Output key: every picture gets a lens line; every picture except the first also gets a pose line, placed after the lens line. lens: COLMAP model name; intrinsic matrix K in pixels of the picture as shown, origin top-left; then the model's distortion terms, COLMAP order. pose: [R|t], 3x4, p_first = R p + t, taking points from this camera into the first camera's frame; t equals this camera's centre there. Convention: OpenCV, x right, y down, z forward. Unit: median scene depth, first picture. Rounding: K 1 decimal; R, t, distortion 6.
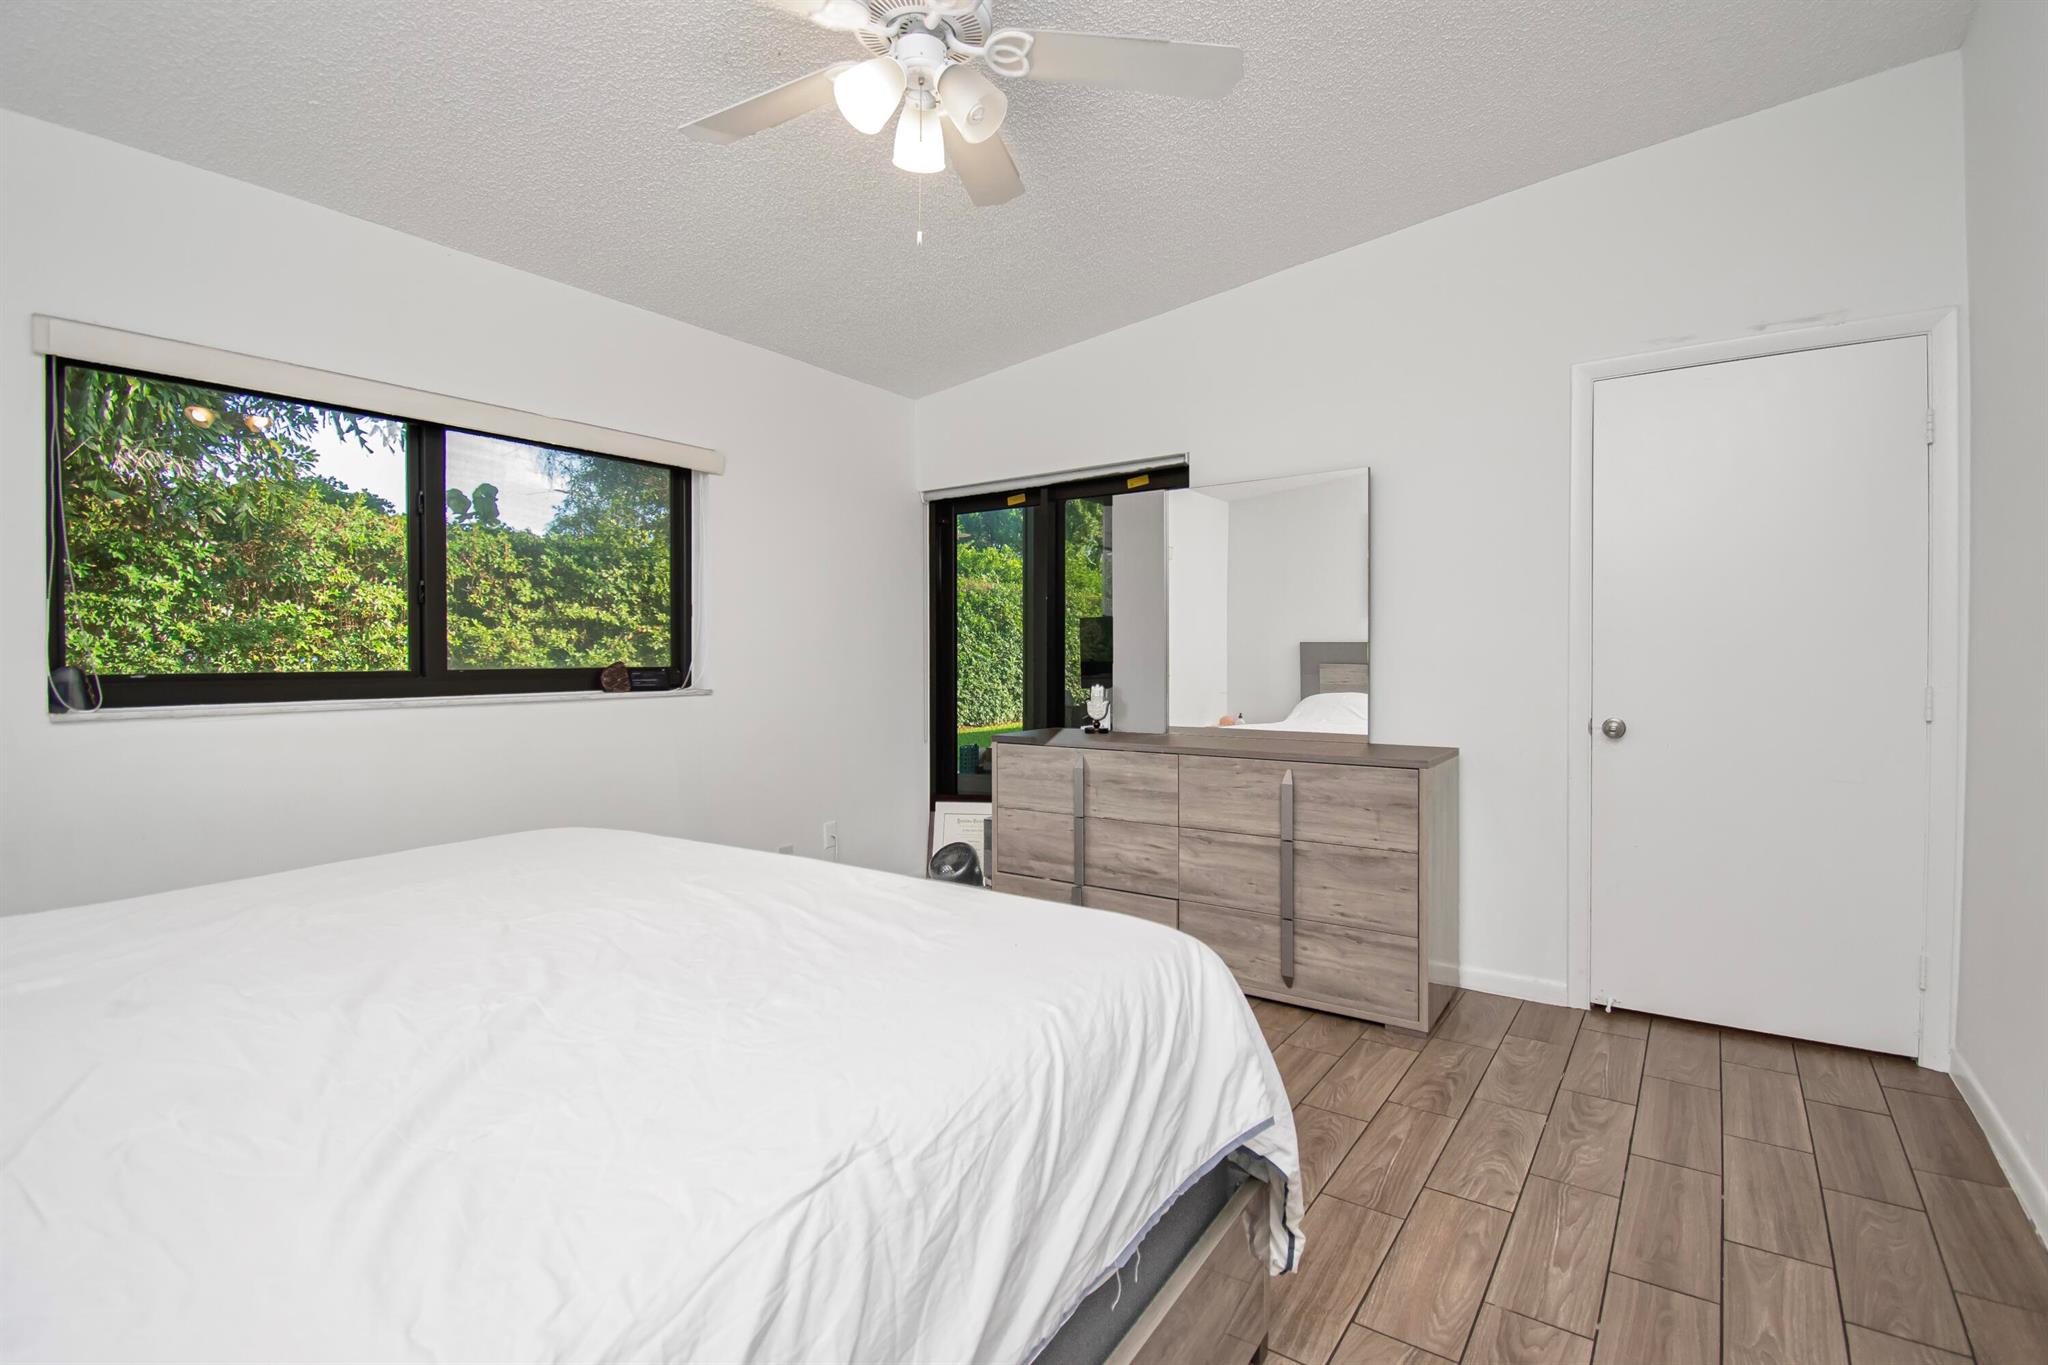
lens RADIAL K [[932.3, 0, 1017.4], [0, 932.3, 679.1], [0, 0, 1]] dist [-0.002383, -0.011058]
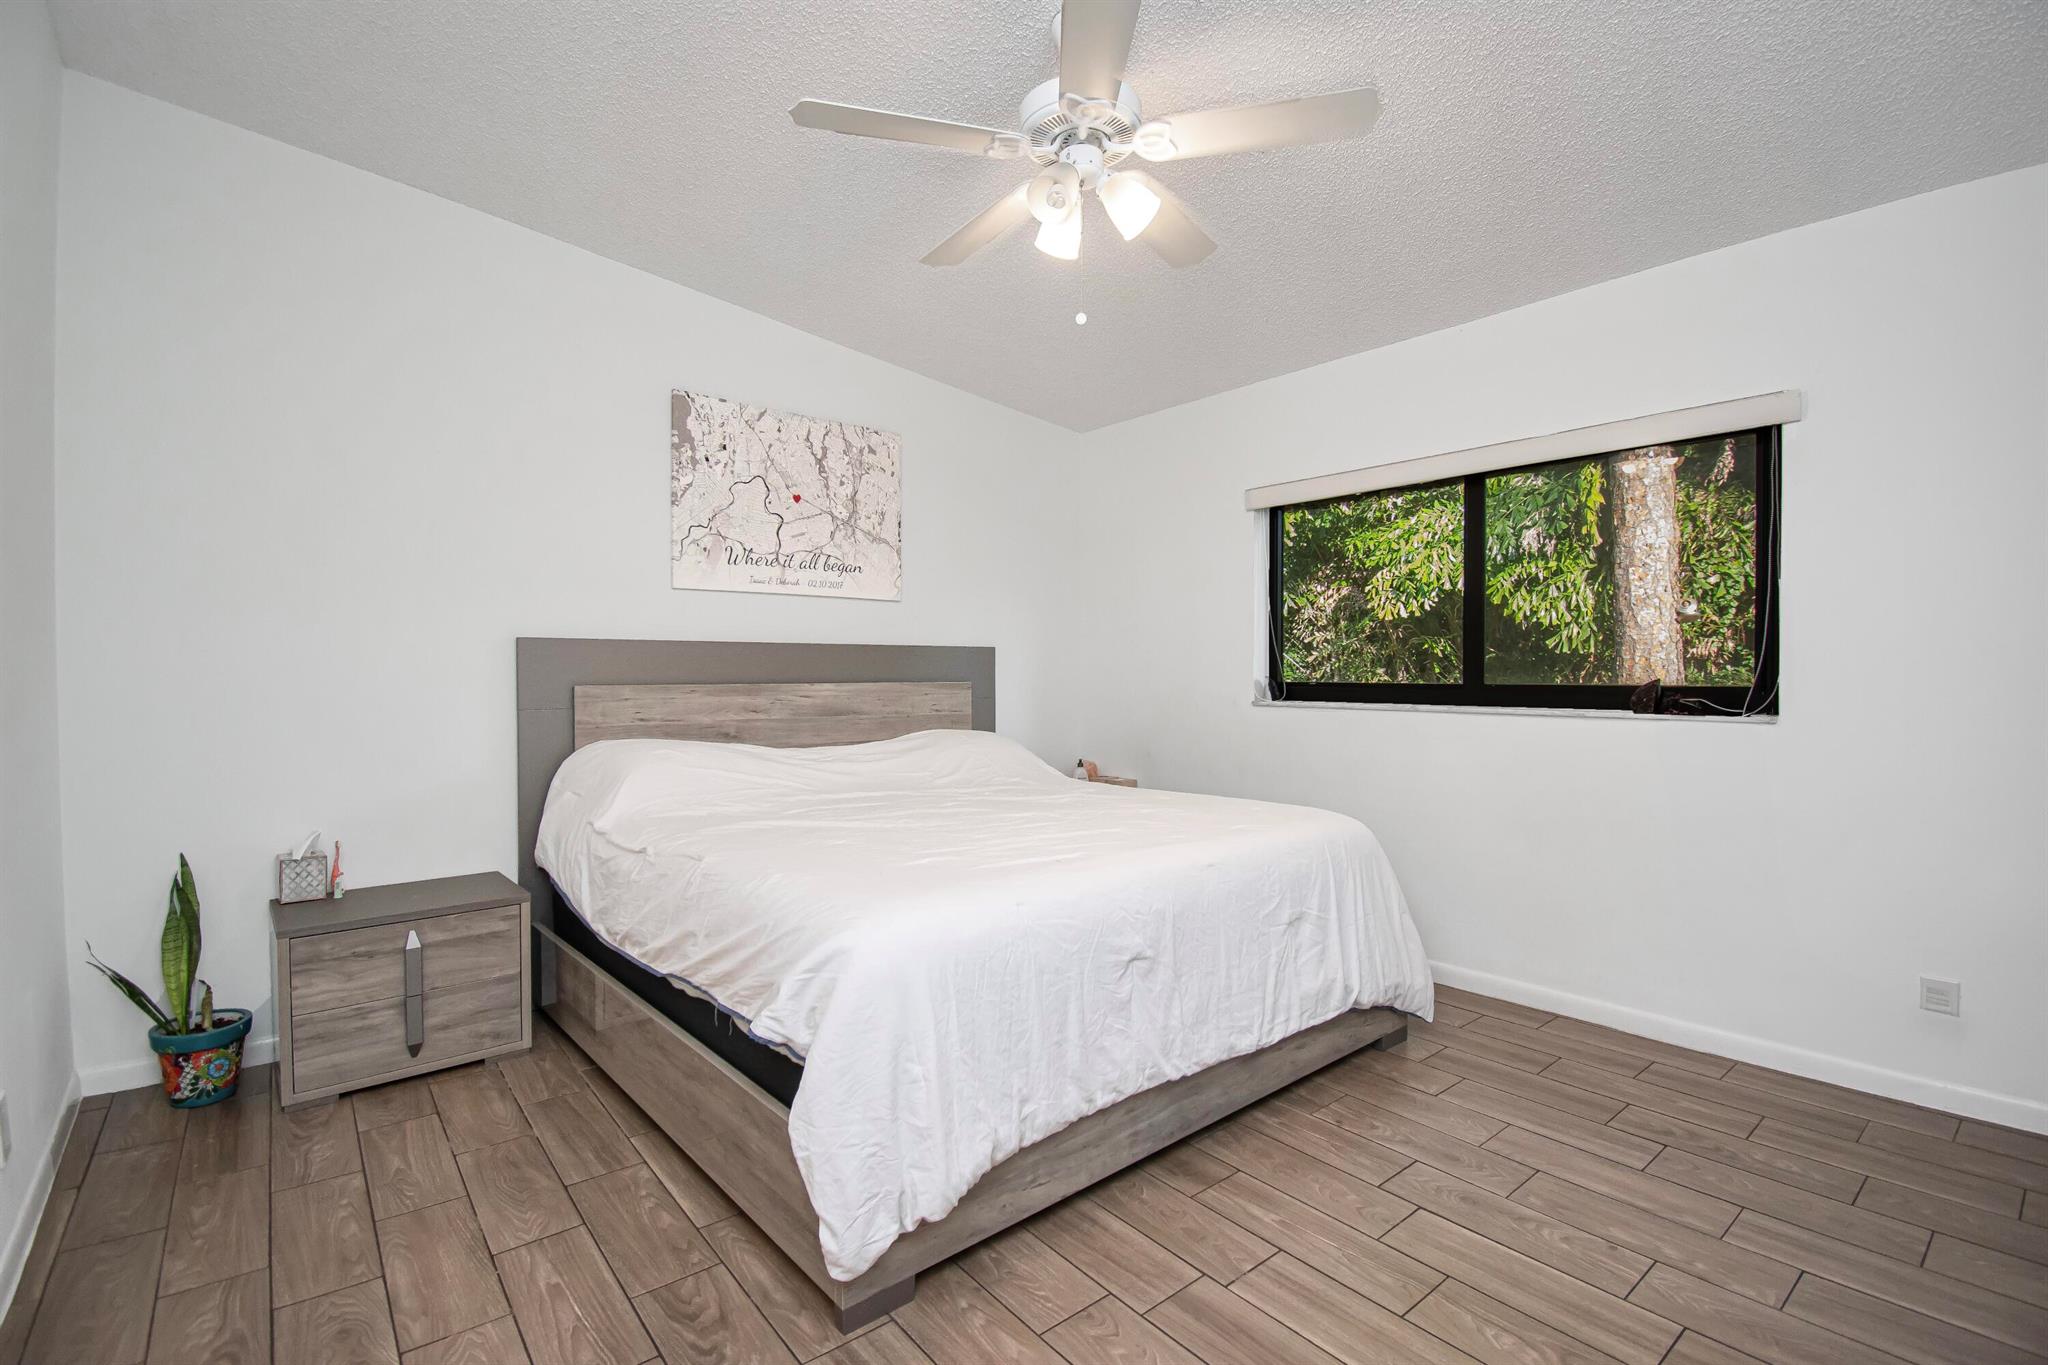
lens RADIAL K [[910.1, 0, 1051.7], [0, 910.1, 689.7], [0, 0, 1]] dist [-0.000335, -0.016283]
pose [[-0.216597, 0.023029, -0.975989, 0.810187], [-0.021909, 0.999355, 0.028443, -0.031776], [0.976015, 0.027544, -0.215953, 0.988264]]
